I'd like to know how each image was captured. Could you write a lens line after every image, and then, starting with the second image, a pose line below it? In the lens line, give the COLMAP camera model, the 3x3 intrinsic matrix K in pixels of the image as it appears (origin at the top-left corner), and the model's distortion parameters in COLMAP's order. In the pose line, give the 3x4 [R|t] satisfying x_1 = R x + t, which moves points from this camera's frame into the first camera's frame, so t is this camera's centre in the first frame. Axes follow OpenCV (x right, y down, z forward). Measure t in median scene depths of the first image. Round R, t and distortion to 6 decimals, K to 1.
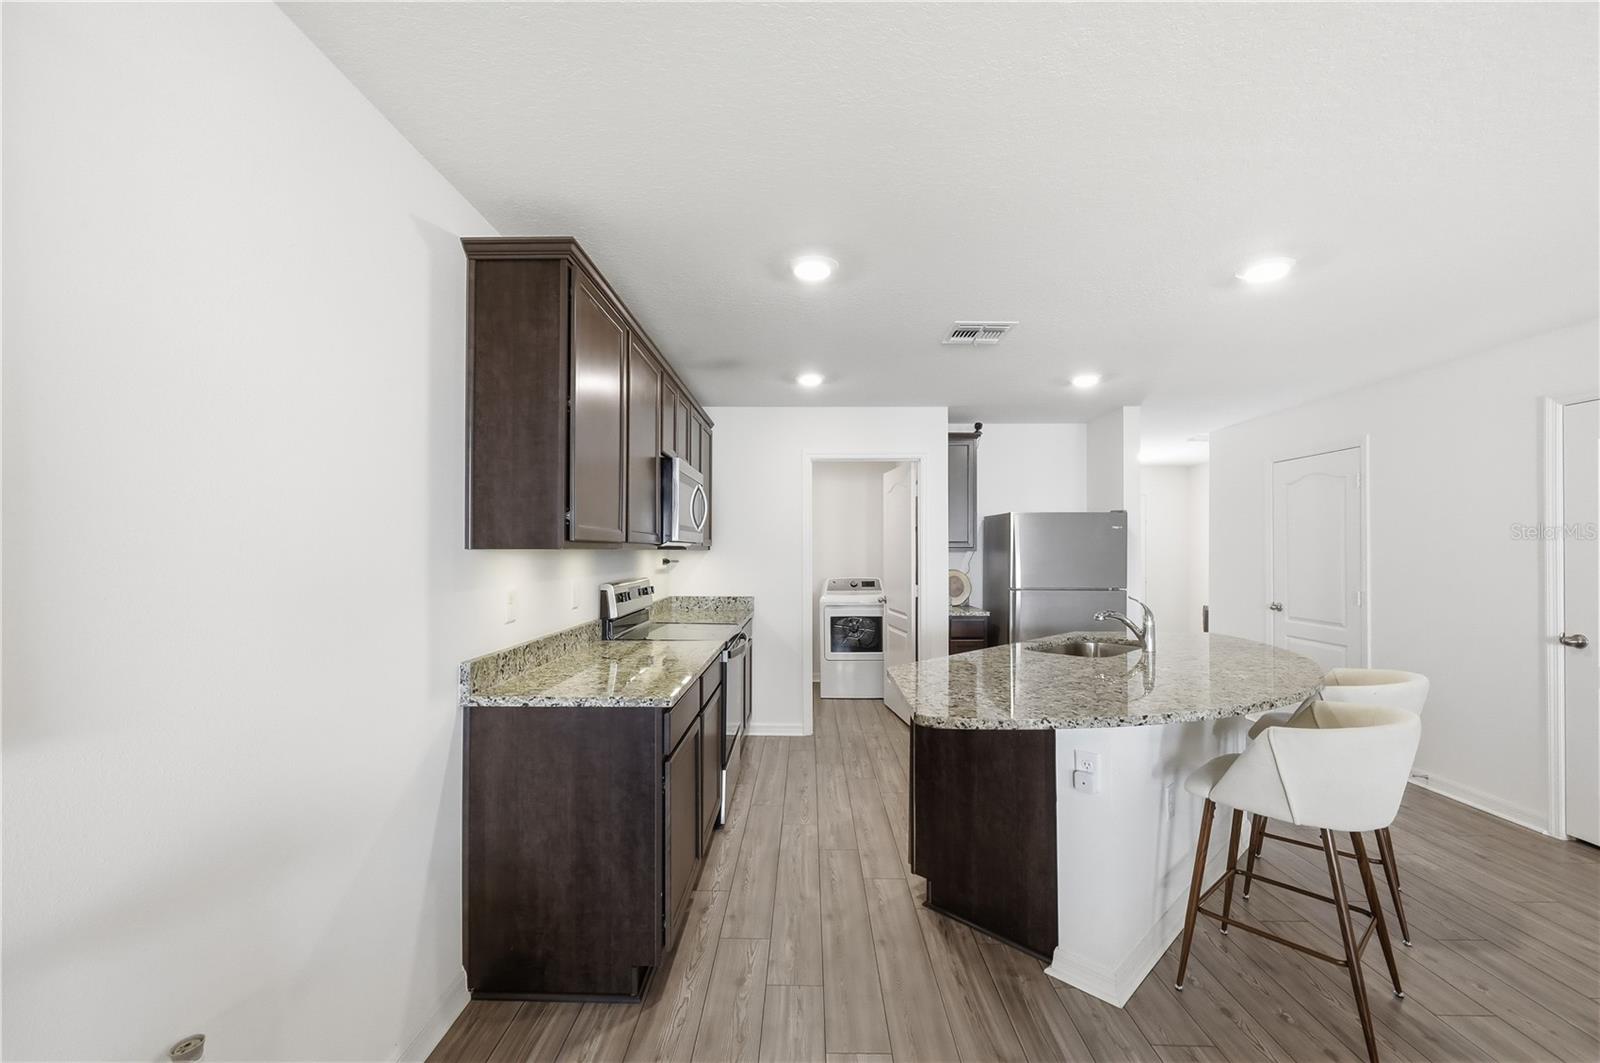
lens RADIAL K [[654.5, 0, 794.9], [0, 654.5, 540.7], [0, 0, 1]] dist [-0.000889, 0.000060]
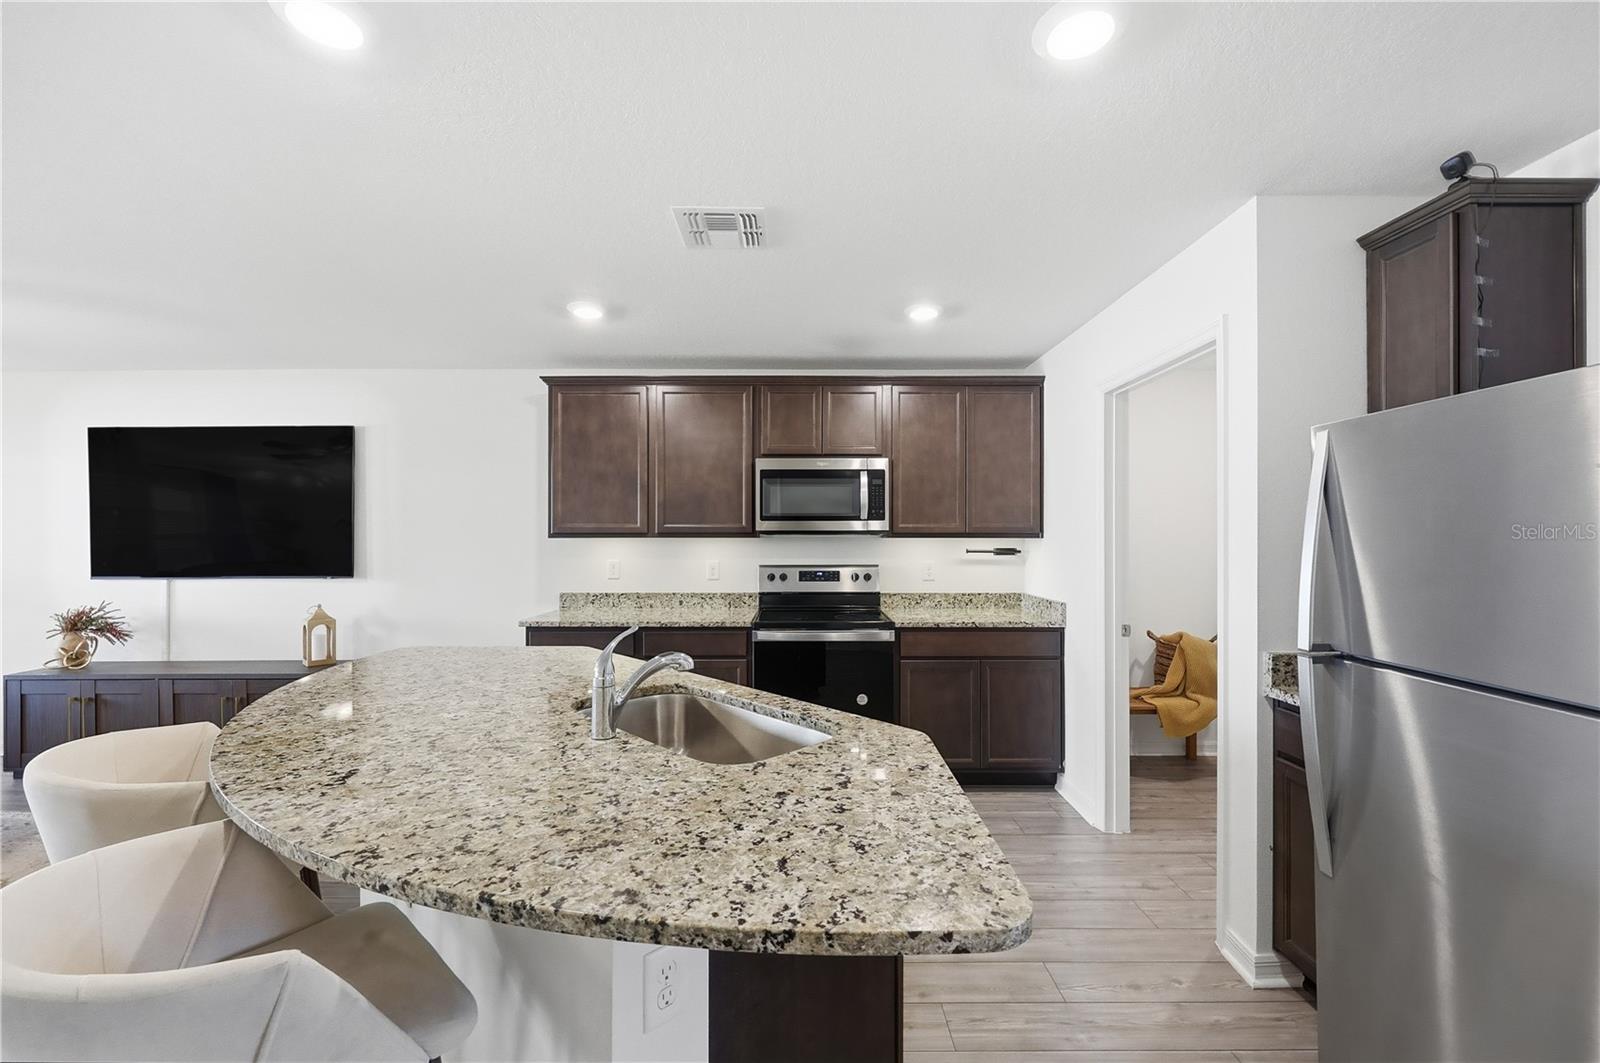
lens RADIAL K [[652.5, 0, 800.0], [0, 652.5, 531.5], [0, 0, 1]] dist [-0.001890, -0.000028]
pose [[0.020685, -0.012082, -0.999713, 0.925151], [0.012990, 0.999846, -0.011814, 0.016641], [0.999702, -0.012742, 0.020839, 1.003742]]
